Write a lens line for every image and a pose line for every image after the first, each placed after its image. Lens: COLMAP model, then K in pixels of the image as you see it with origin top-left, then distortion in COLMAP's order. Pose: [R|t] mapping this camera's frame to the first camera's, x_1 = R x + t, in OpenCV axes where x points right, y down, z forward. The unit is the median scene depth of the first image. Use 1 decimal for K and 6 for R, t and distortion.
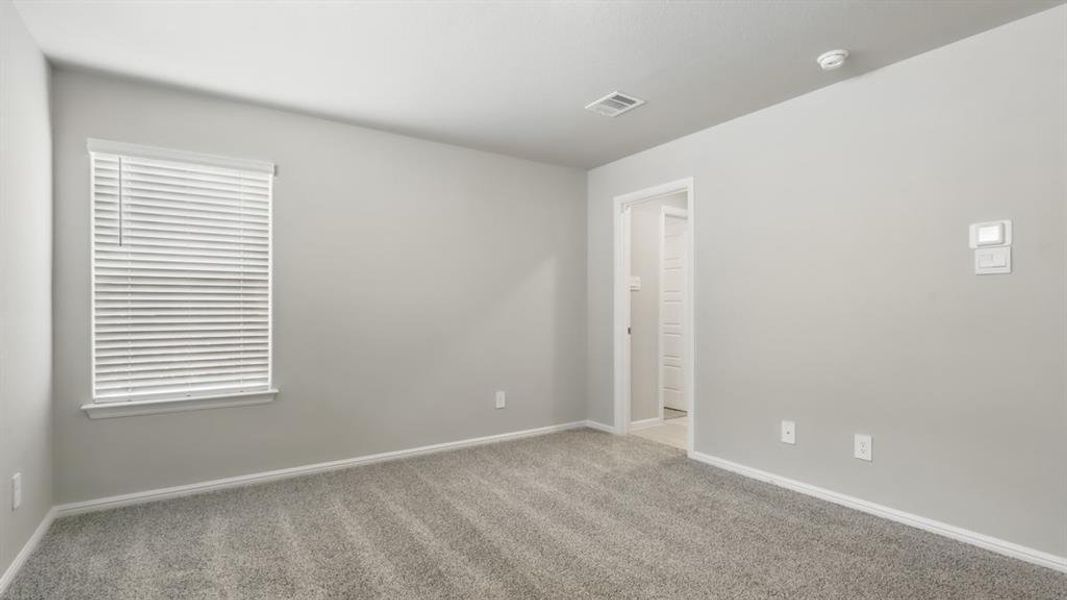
lens RADIAL K [[503.0, 0, 504.4], [0, 503.0, 310.0], [0, 0, 1]] dist [0.000674, 0.000047]
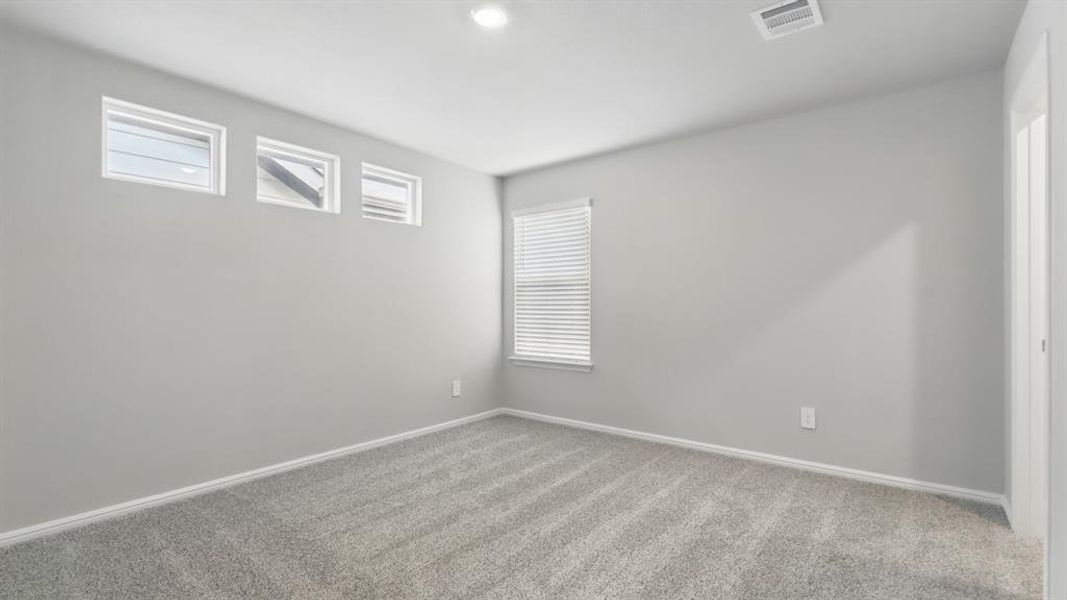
lens RADIAL K [[491.6, 0, 536.0], [0, 491.6, 301.2], [0, 0, 1]] dist [0.000782, 0.000304]
pose [[0.317846, -0.005497, -0.948126, 0.772461], [-0.001228, 0.999980, -0.006209, -0.001691], [0.948141, 0.003137, 0.317833, 0.443177]]
